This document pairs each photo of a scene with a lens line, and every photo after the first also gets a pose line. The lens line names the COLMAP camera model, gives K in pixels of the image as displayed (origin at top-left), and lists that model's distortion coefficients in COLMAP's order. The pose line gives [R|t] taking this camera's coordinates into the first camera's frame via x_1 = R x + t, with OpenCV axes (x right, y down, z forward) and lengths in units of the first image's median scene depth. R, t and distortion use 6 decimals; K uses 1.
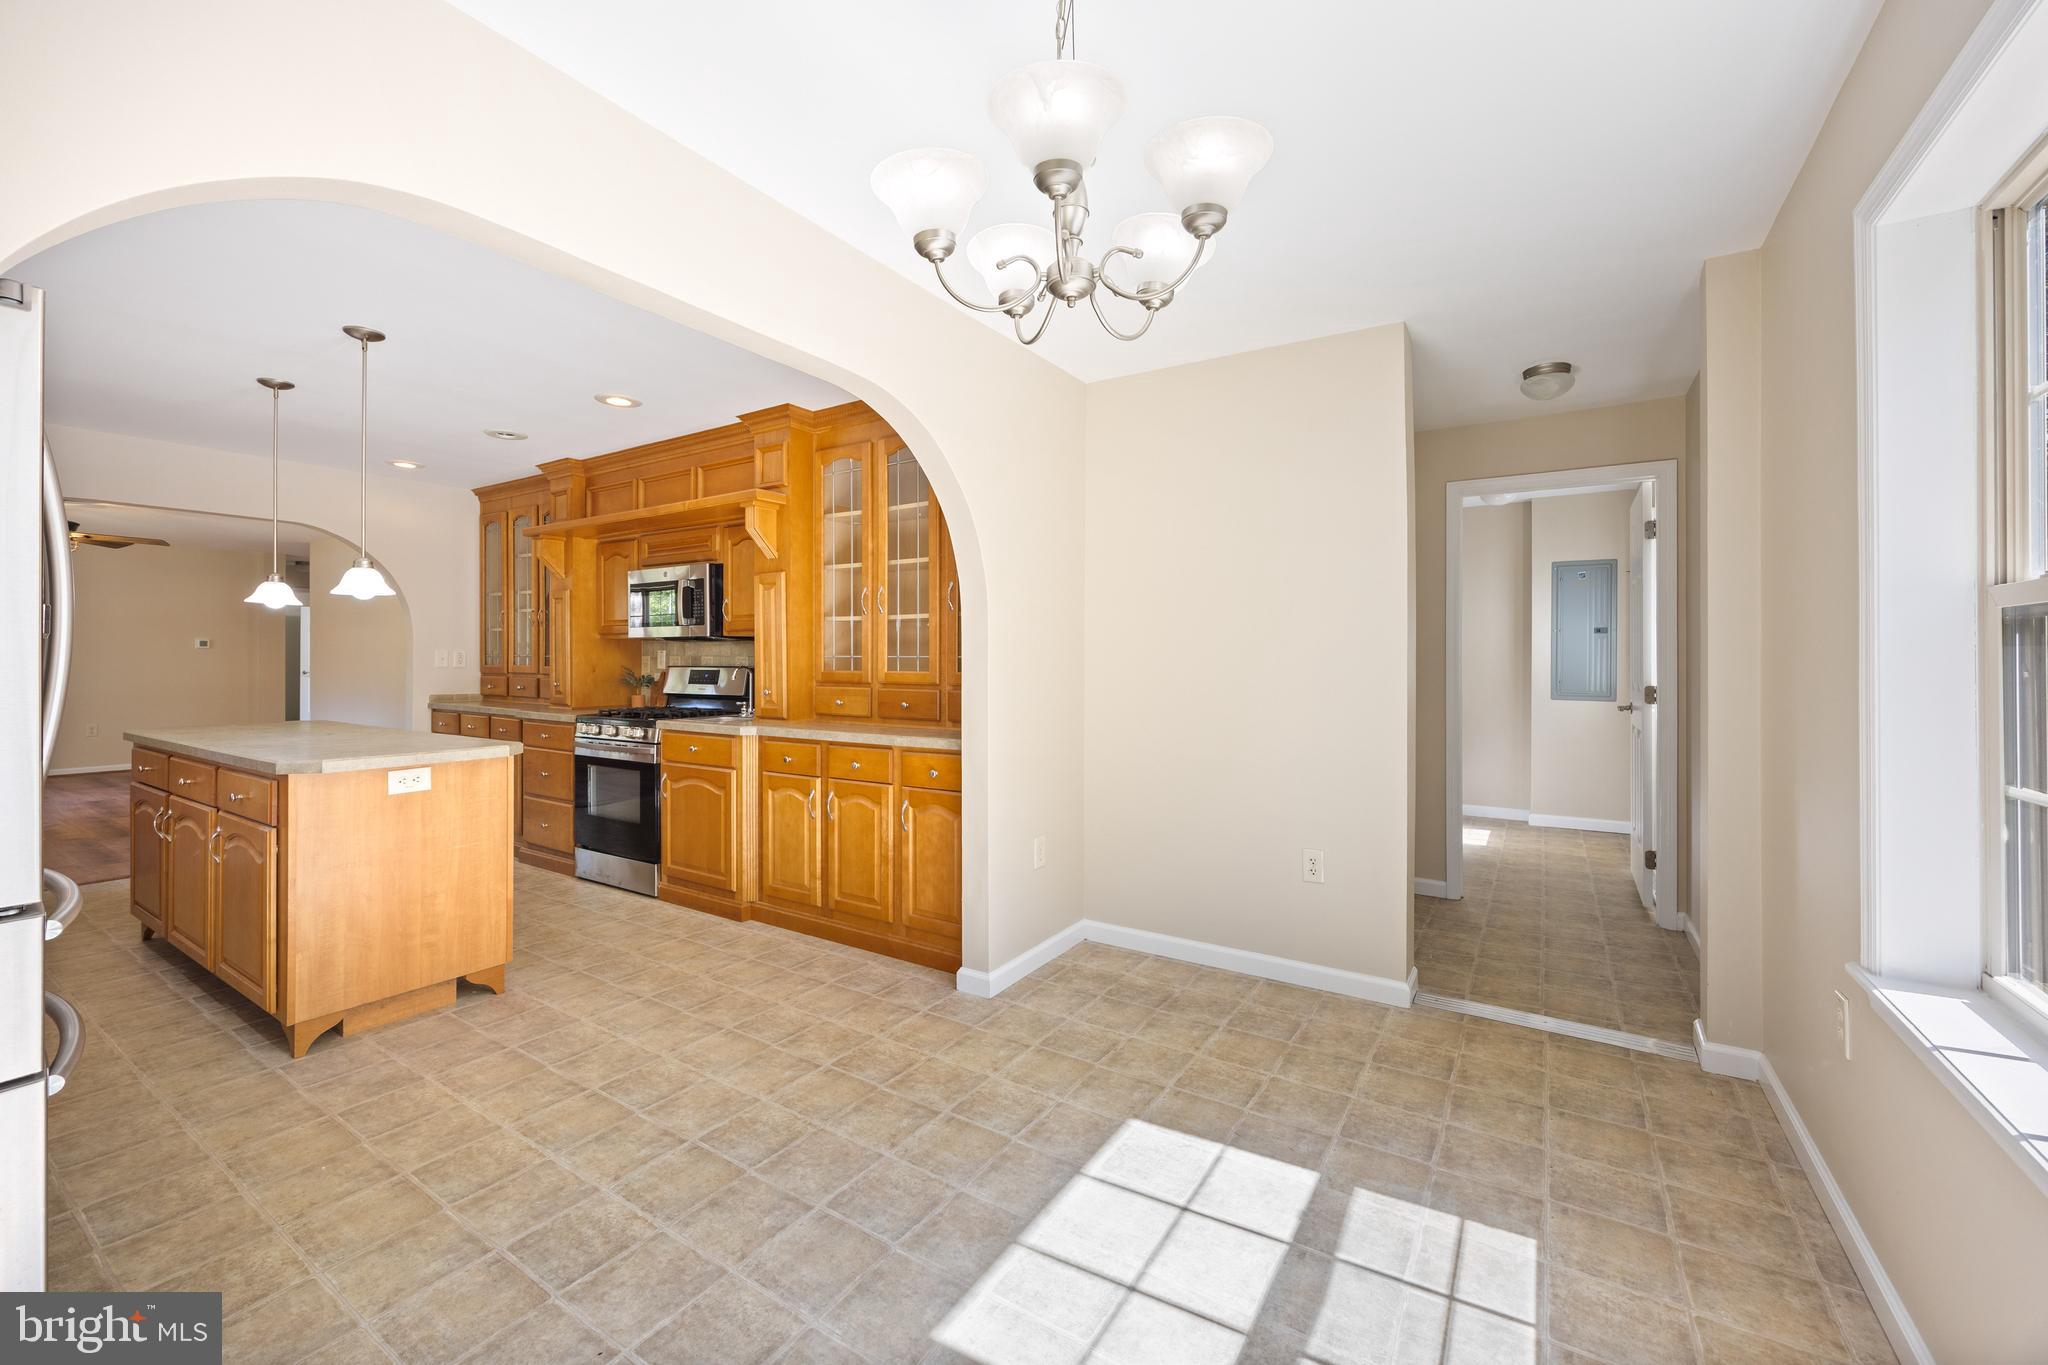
lens RADIAL K [[783.6, 0, 1020.2], [0, 783.6, 679.1], [0, 0, 1]] dist [-0.001085, 0.000259]
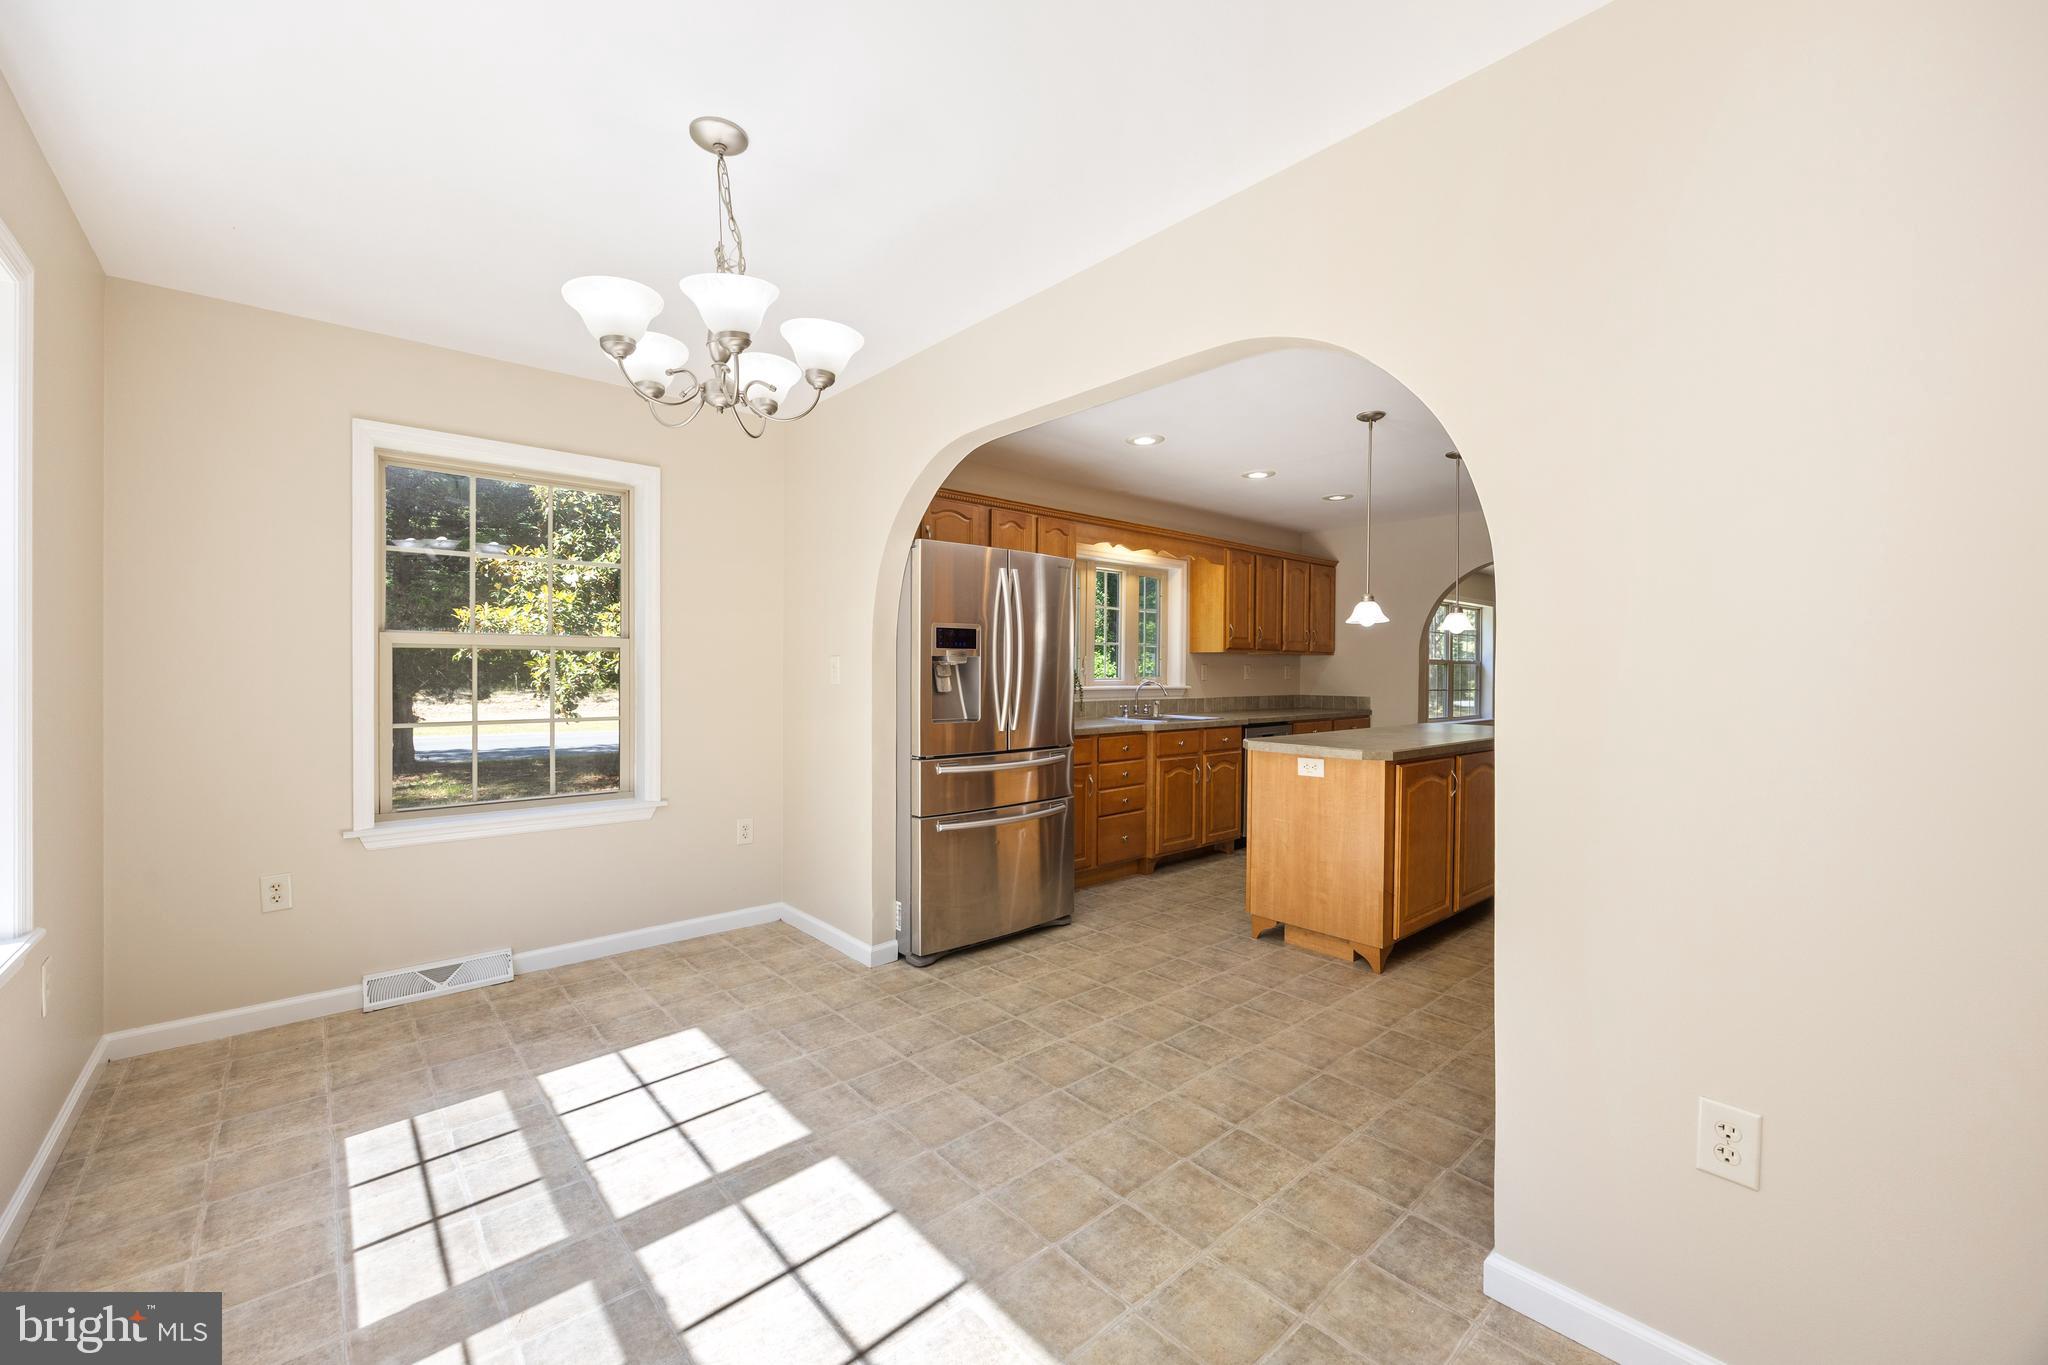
lens RADIAL K [[807.7, 0, 1040.2], [0, 807.7, 681.8], [0, 0, 1]] dist [0.009932, 0.000073]
pose [[-0.244104, 0.009111, -0.969706, 0.788302], [-0.027261, 0.999496, 0.016254, -0.025523], [0.969366, 0.030403, -0.243732, 1.122971]]
